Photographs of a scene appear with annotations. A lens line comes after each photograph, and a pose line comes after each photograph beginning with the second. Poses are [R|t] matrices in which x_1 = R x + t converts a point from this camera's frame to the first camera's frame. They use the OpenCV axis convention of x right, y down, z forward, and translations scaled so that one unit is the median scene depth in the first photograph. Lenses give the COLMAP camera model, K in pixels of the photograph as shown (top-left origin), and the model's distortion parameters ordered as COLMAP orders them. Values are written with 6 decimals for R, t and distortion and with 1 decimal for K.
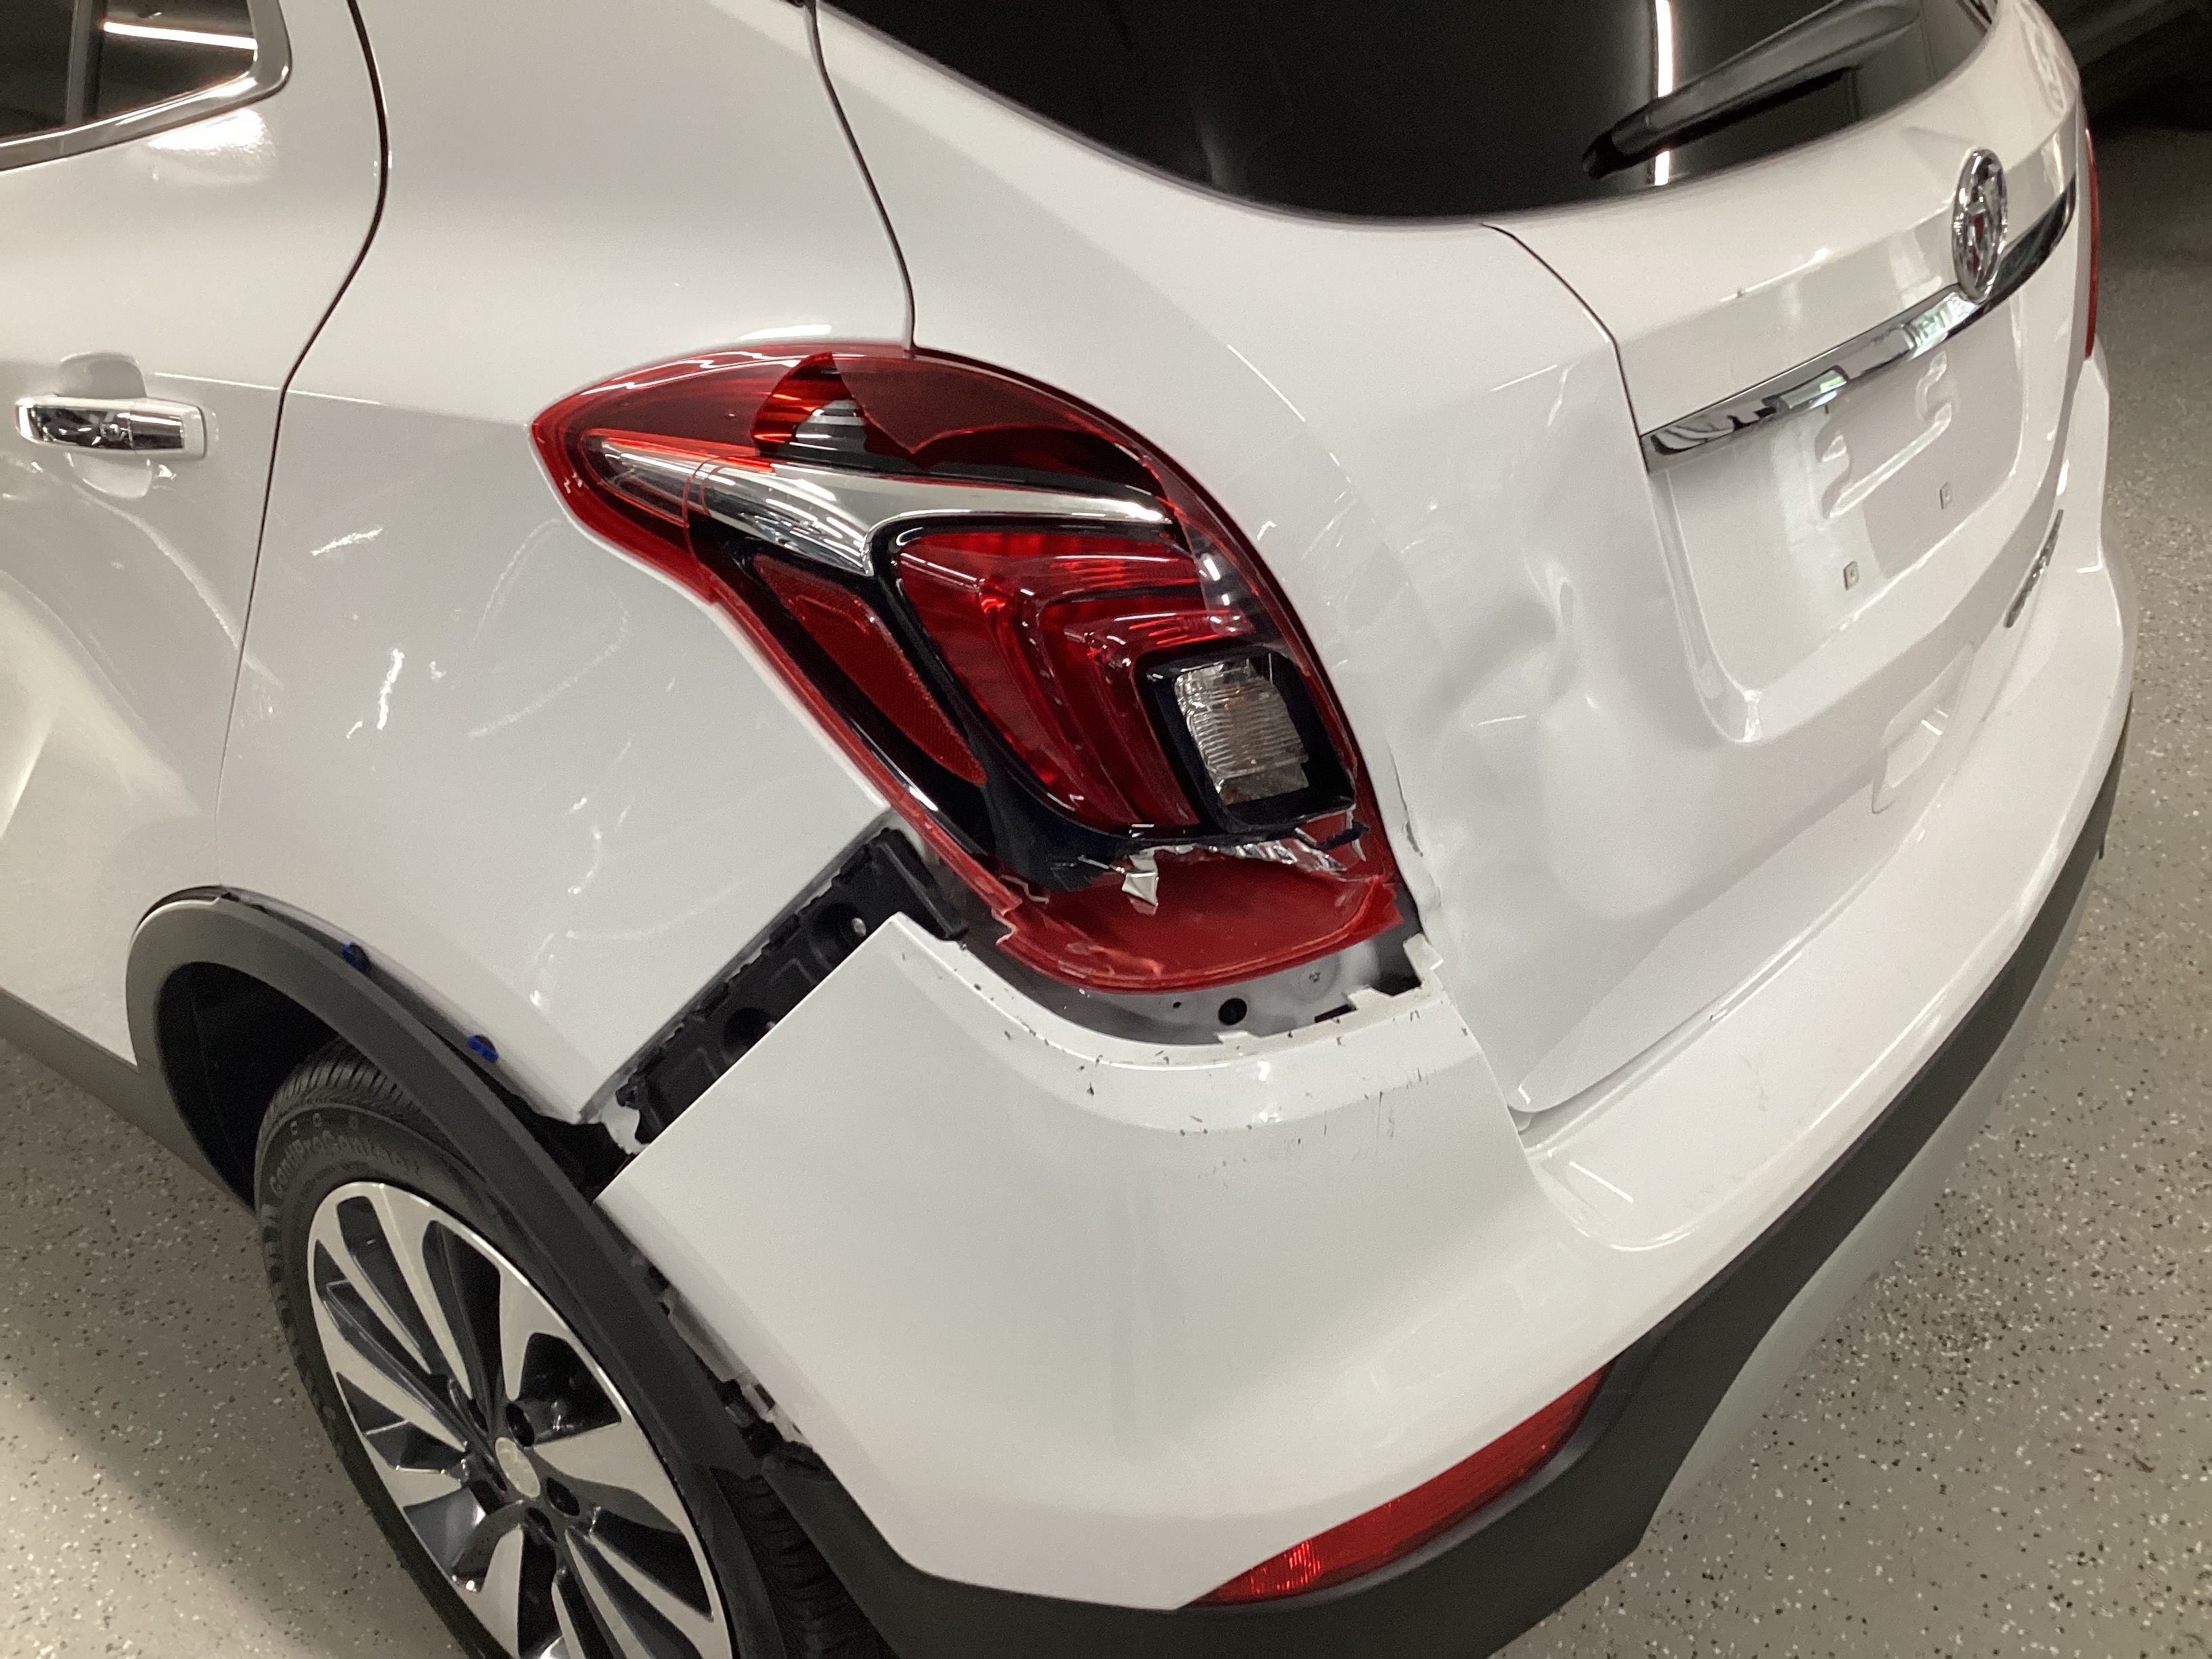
lens RADIAL K [[1973.1, 0, 1106.0], [0, 1973.1, 829.5], [0, 0, 1]] dist [0.050134, -0.139219]
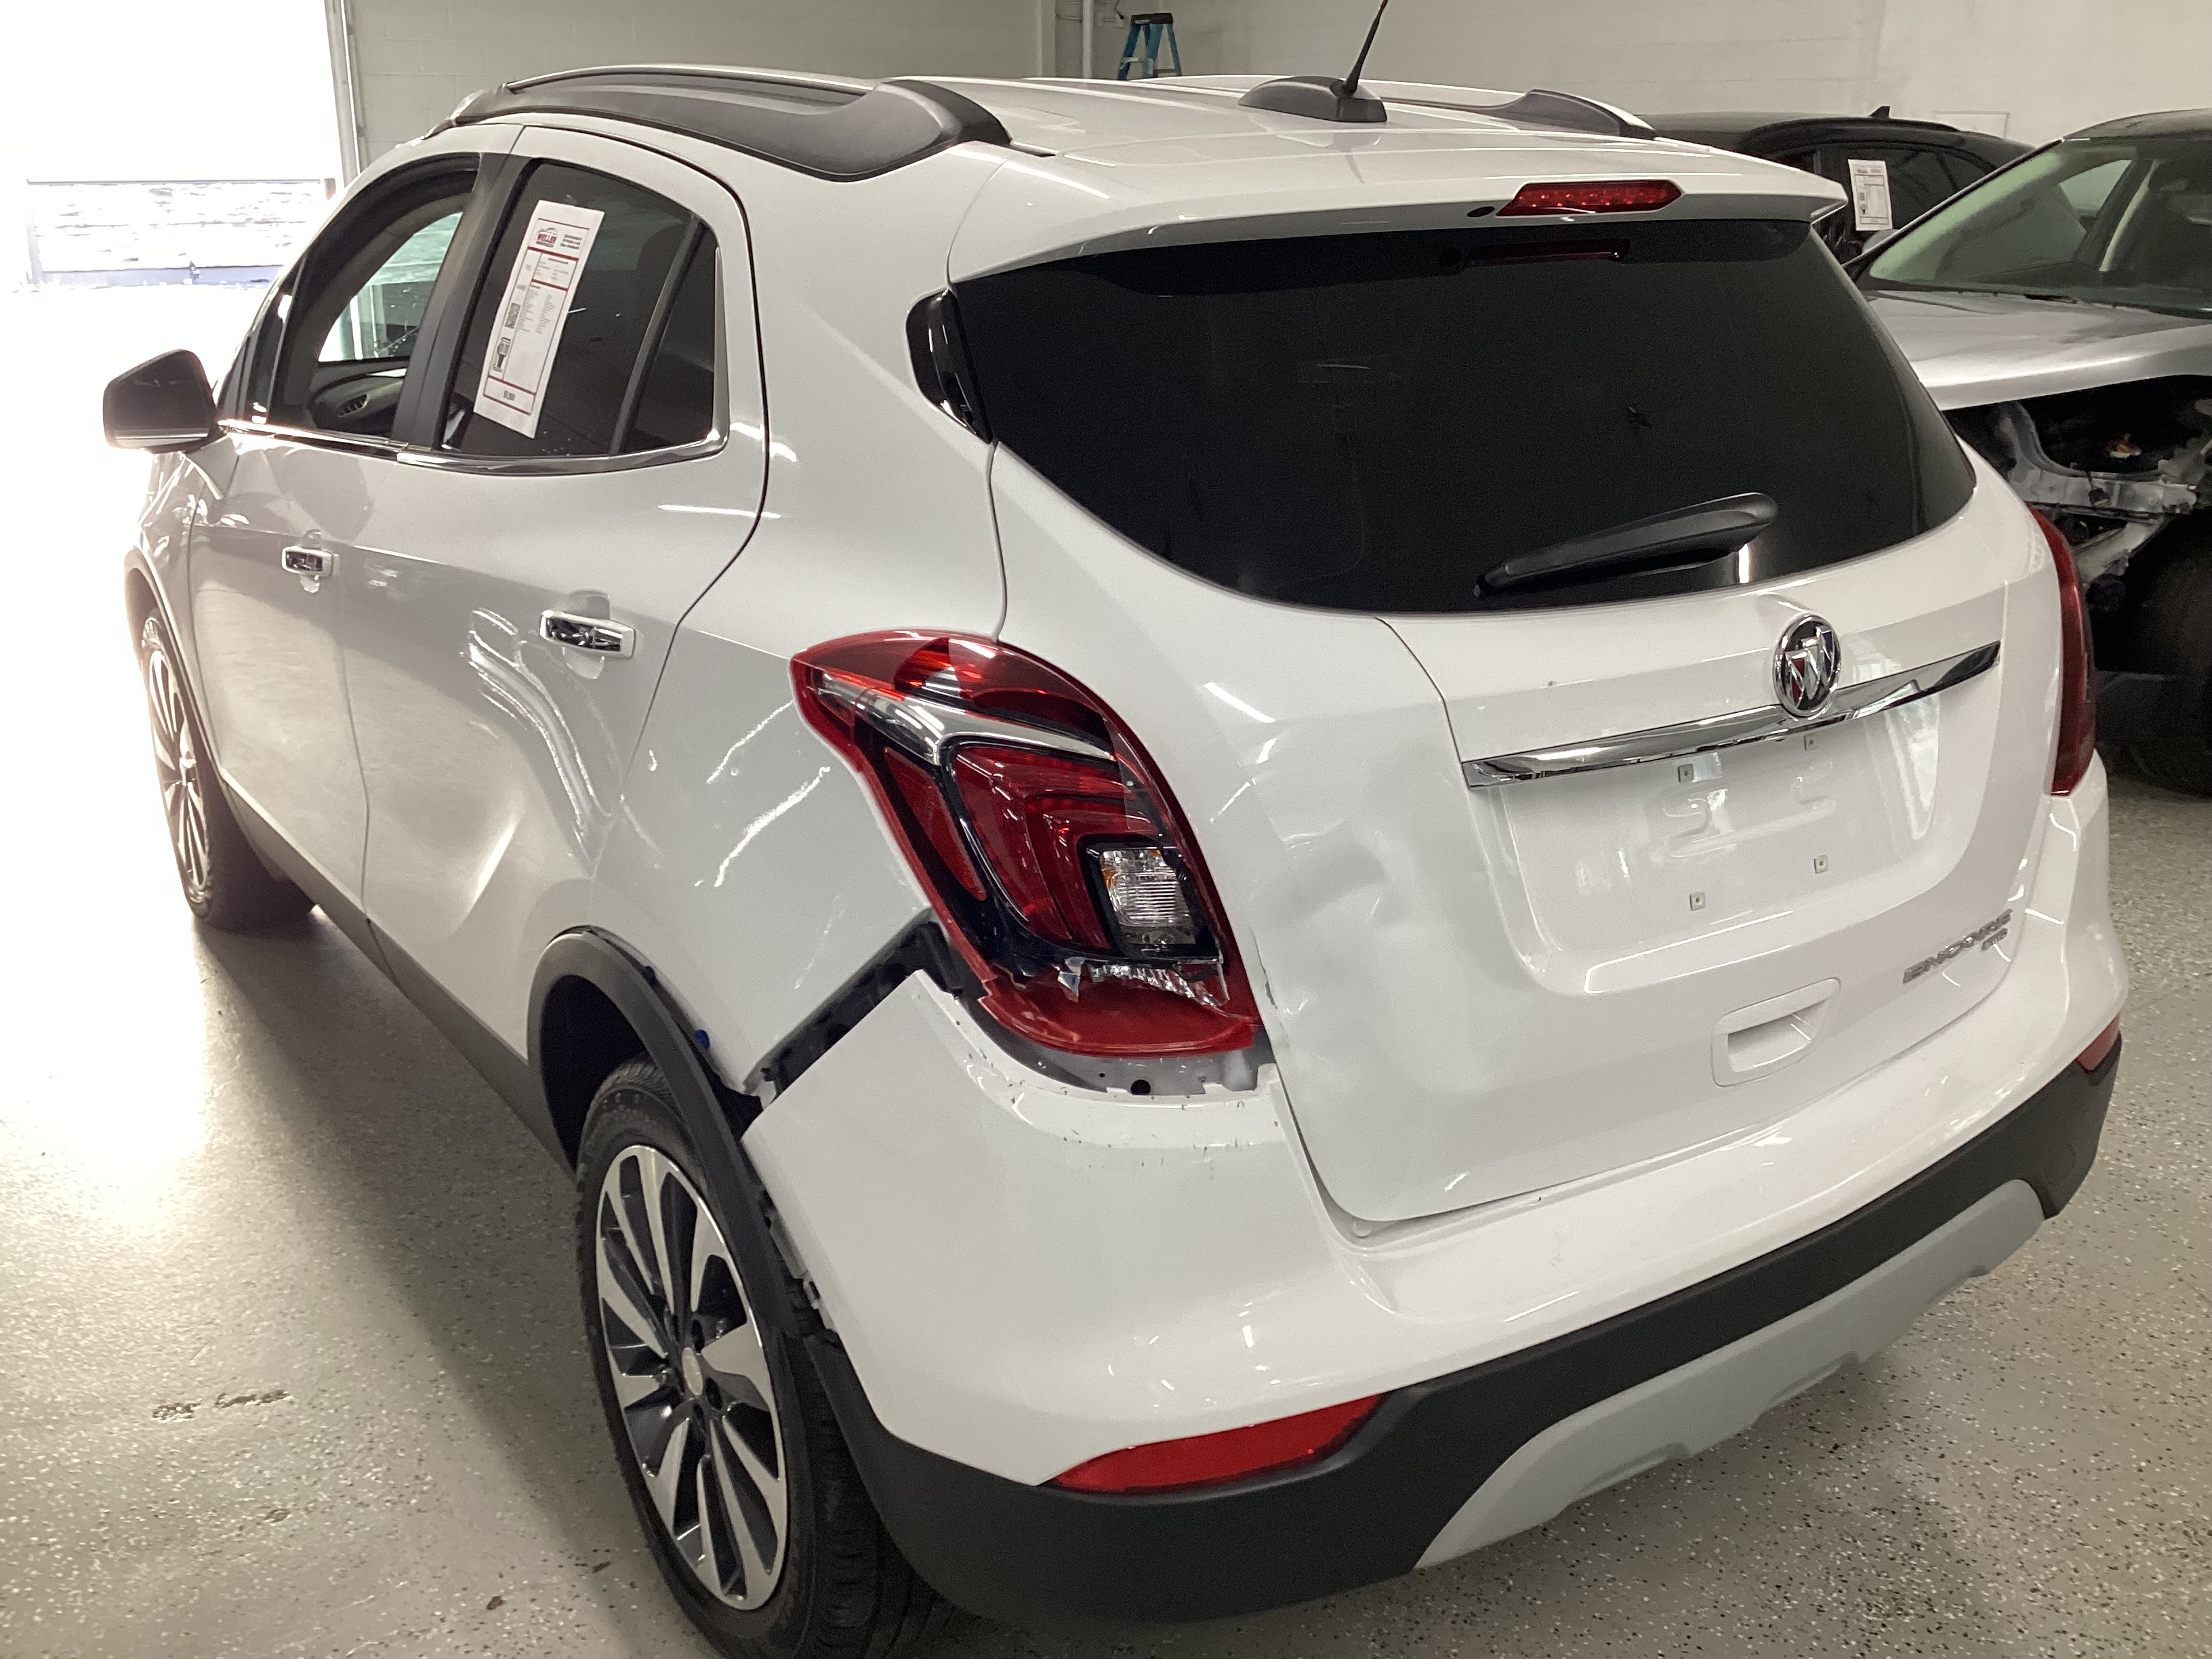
lens RADIAL K [[1917.2, 0, 1106.0], [0, 1917.2, 829.5], [0, 0, 1]] dist [-0.009242, -0.014065]
pose [[0.958313, 0.151502, -0.242245, 0.340722], [-0.189807, 0.971291, -0.143415, 0.106770], [0.213562, 0.183416, 0.959557, -0.431605]]
